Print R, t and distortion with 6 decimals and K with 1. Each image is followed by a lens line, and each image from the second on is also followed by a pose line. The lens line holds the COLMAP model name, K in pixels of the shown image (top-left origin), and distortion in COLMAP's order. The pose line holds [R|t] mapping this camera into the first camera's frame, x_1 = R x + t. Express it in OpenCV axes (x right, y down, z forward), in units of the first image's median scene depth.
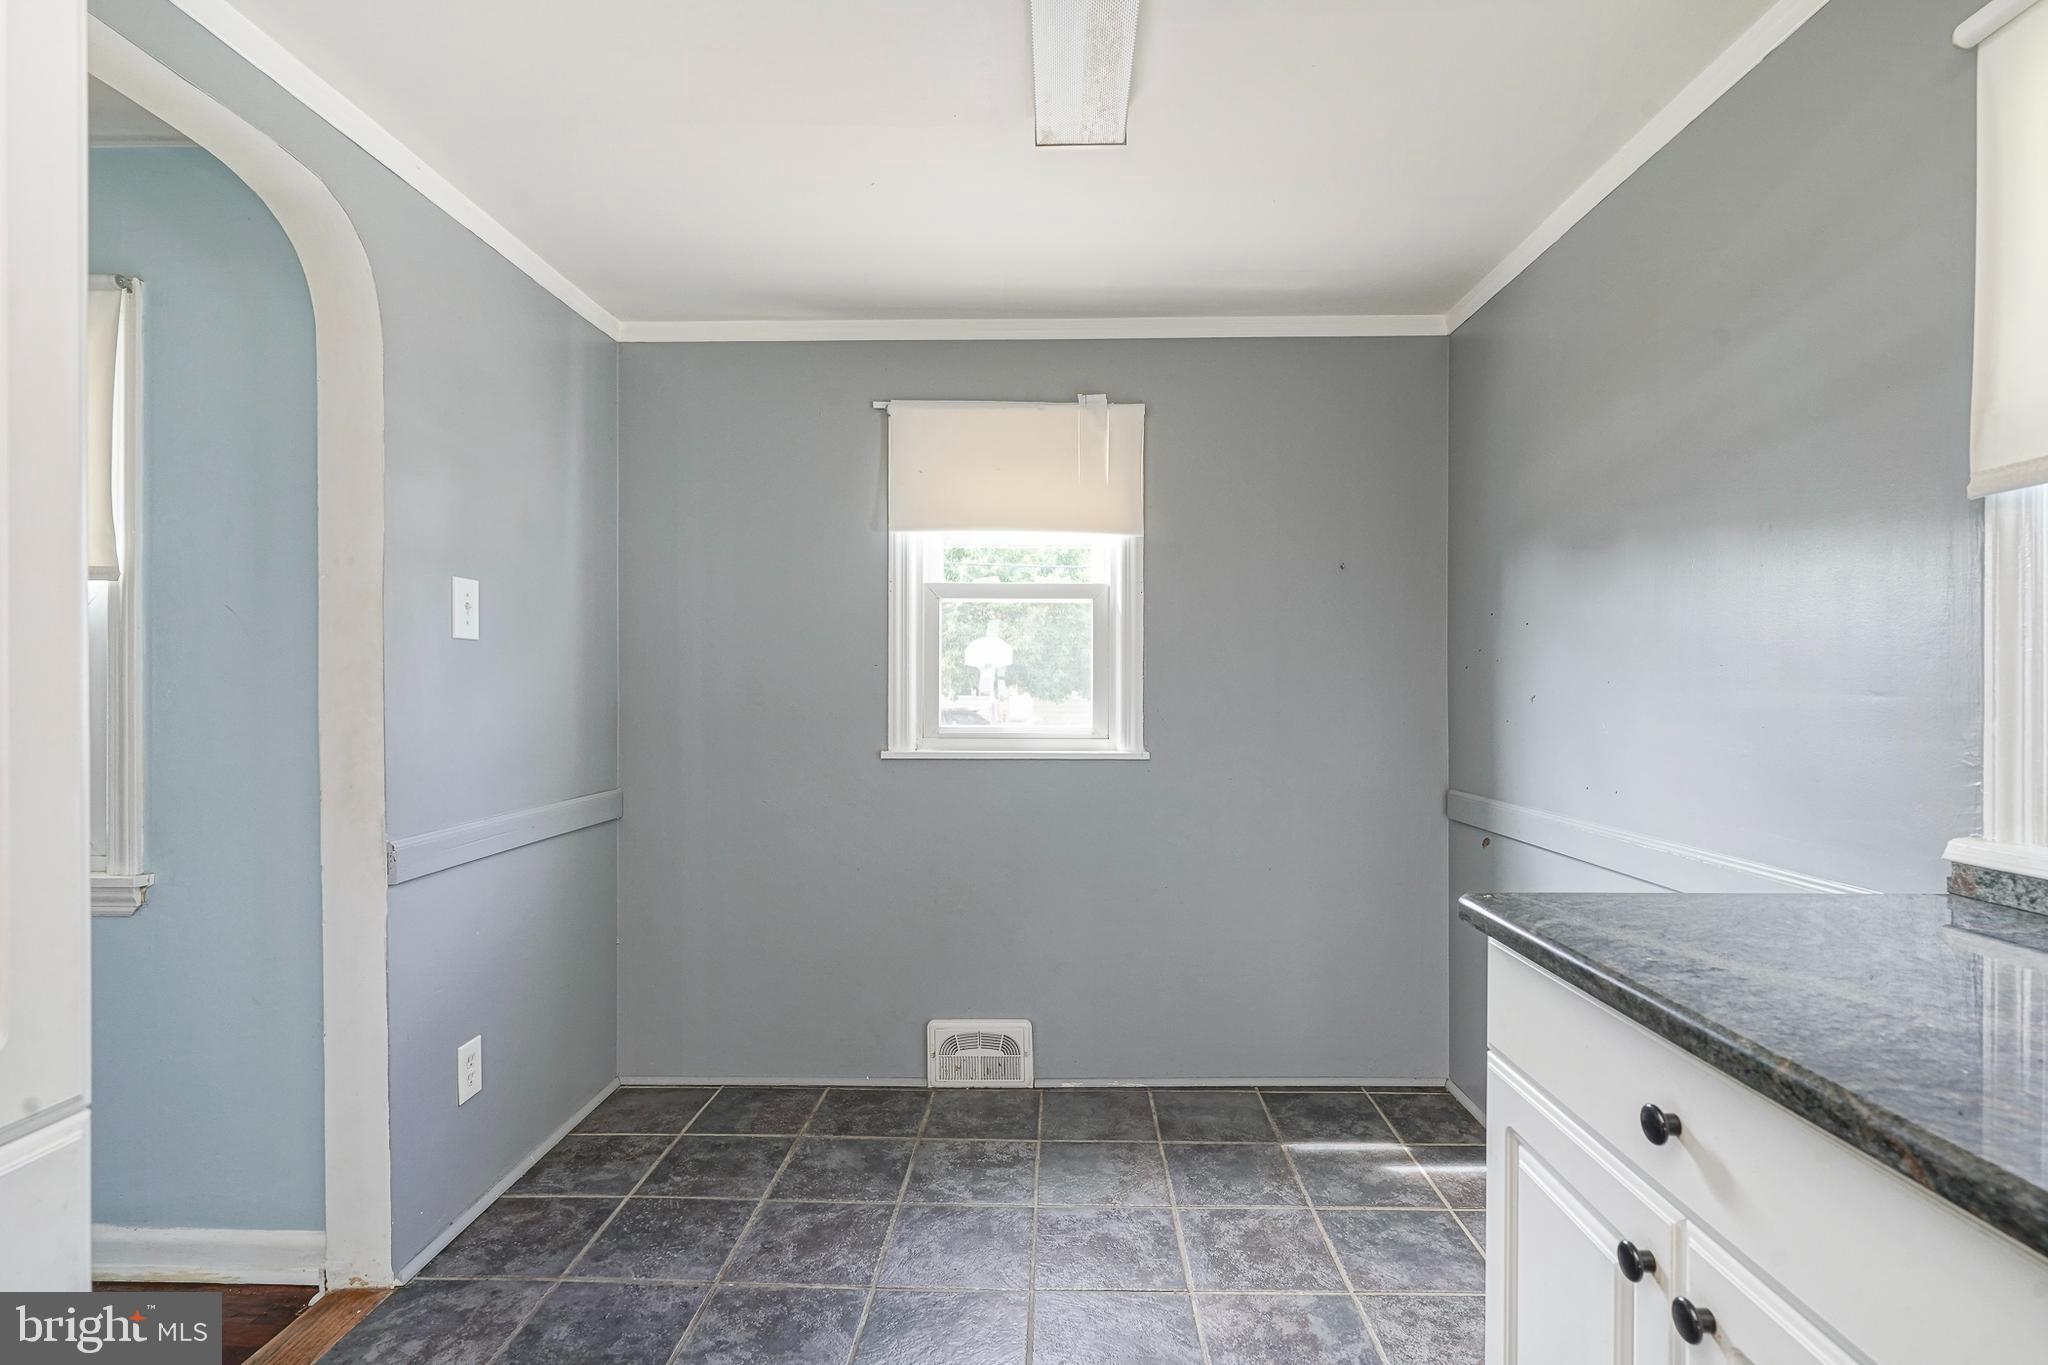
lens RADIAL K [[986.8, 0, 1031.3], [0, 986.8, 685.1], [0, 0, 1]] dist [-0.003043, 0.001003]
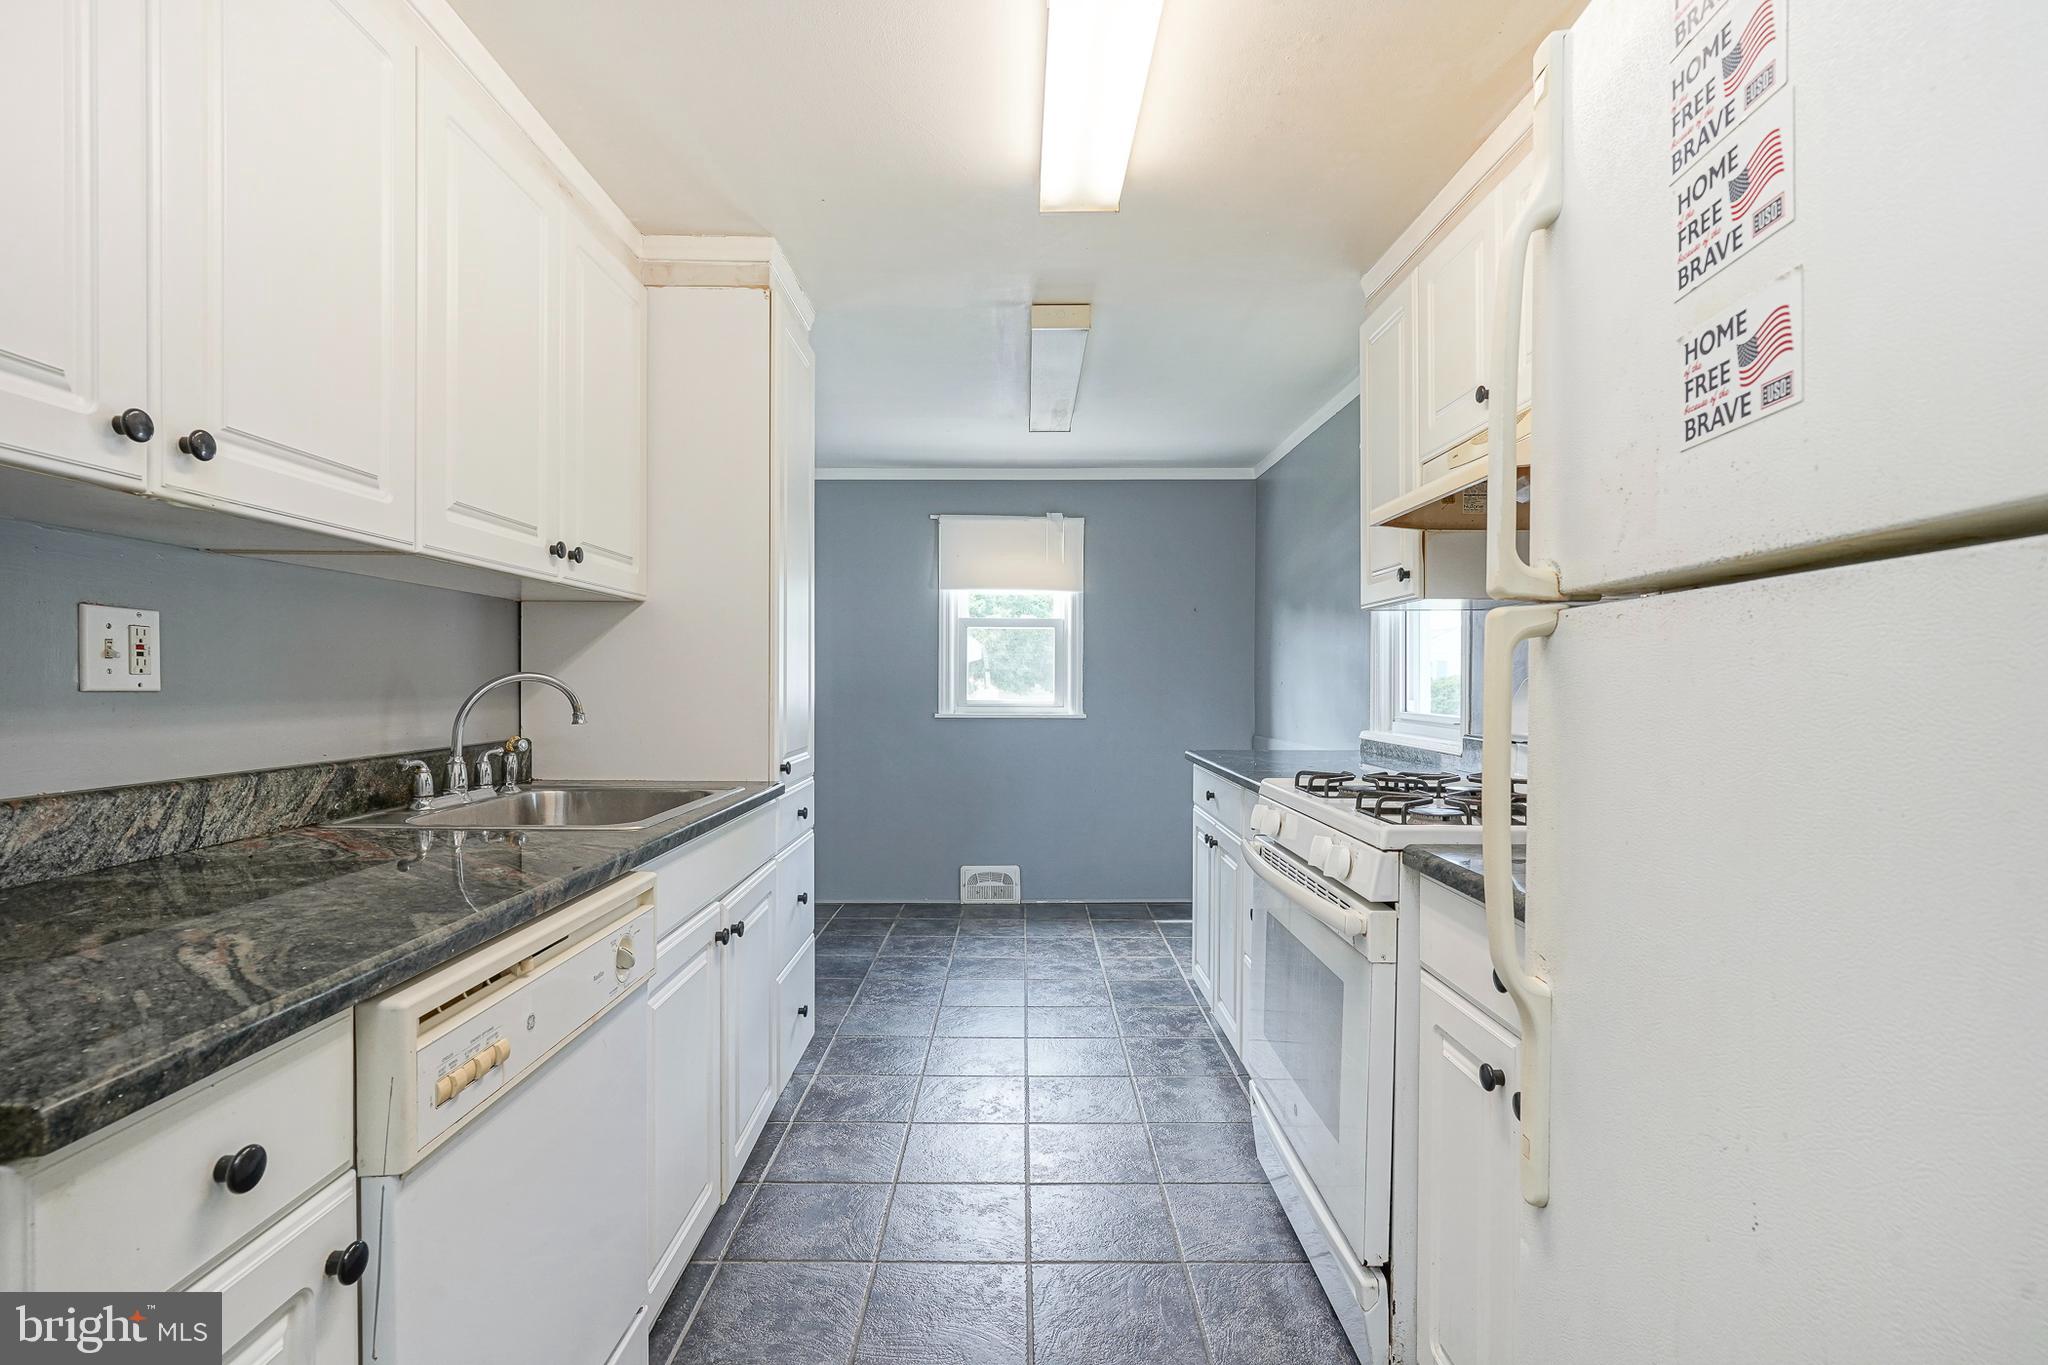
lens RADIAL K [[986.8, 0, 1031.3], [0, 986.8, 685.1], [0, 0, 1]] dist [-0.003043, 0.001003]
pose [[0.999207, 0.002330, 0.039749, -0.050071], [-0.002546, 0.999982, 0.005361, 0.005584], [-0.039735, -0.005458, 0.999195, -0.771434]]
